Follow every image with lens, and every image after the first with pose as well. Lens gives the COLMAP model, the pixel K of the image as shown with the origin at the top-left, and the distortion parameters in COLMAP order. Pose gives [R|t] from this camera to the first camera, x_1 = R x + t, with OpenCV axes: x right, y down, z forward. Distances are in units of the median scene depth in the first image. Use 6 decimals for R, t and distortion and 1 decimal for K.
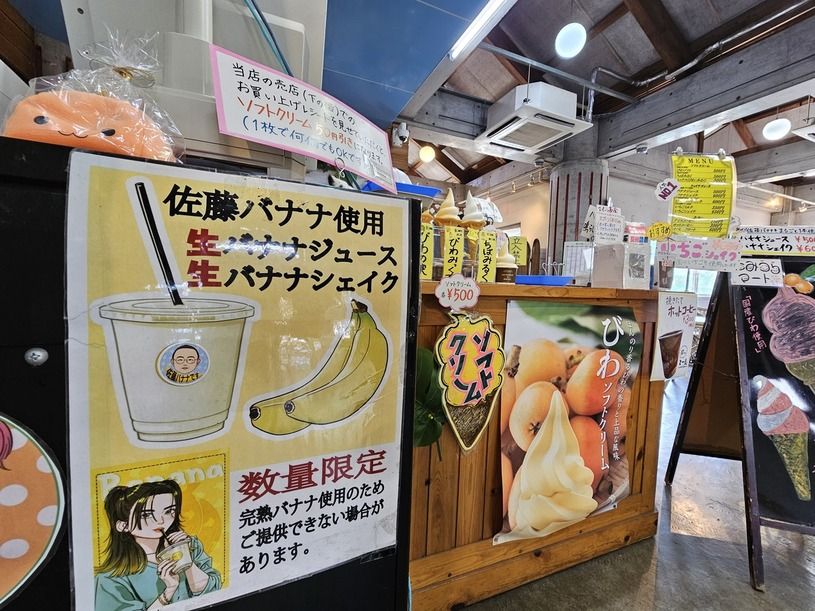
lens RADIAL K [[329.2, 0, 408.8], [0, 329.2, 302.6], [0, 0, 1]] dist [-0.001678, 0.000288]
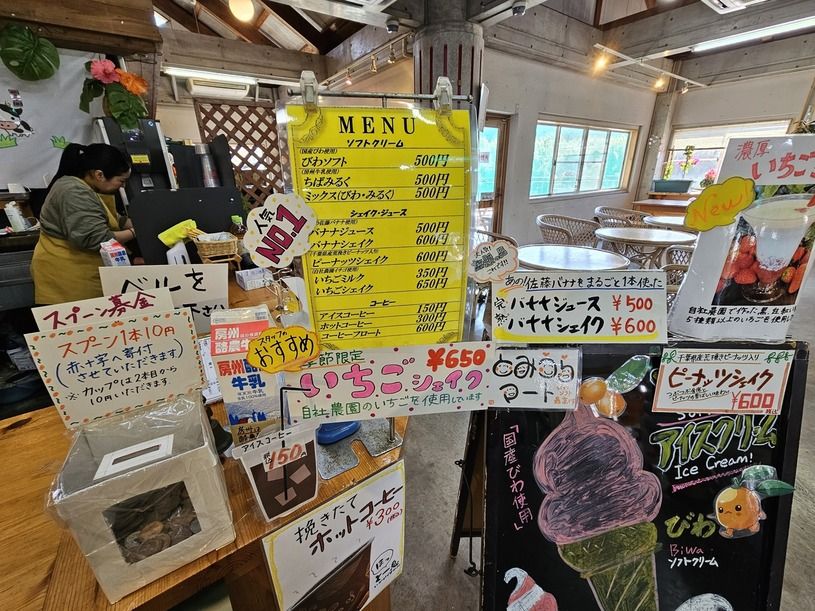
lens RADIAL K [[329.2, 0, 402.9], [0, 329.2, 305.6], [0, 0, 1]] dist [-0.001678, 0.000288]
pose [[0.972265, -0.139390, 0.187805, 0.804134], [0.072209, 0.942668, 0.325826, -0.358459], [-0.222455, -0.303228, 0.926589, 0.638032]]
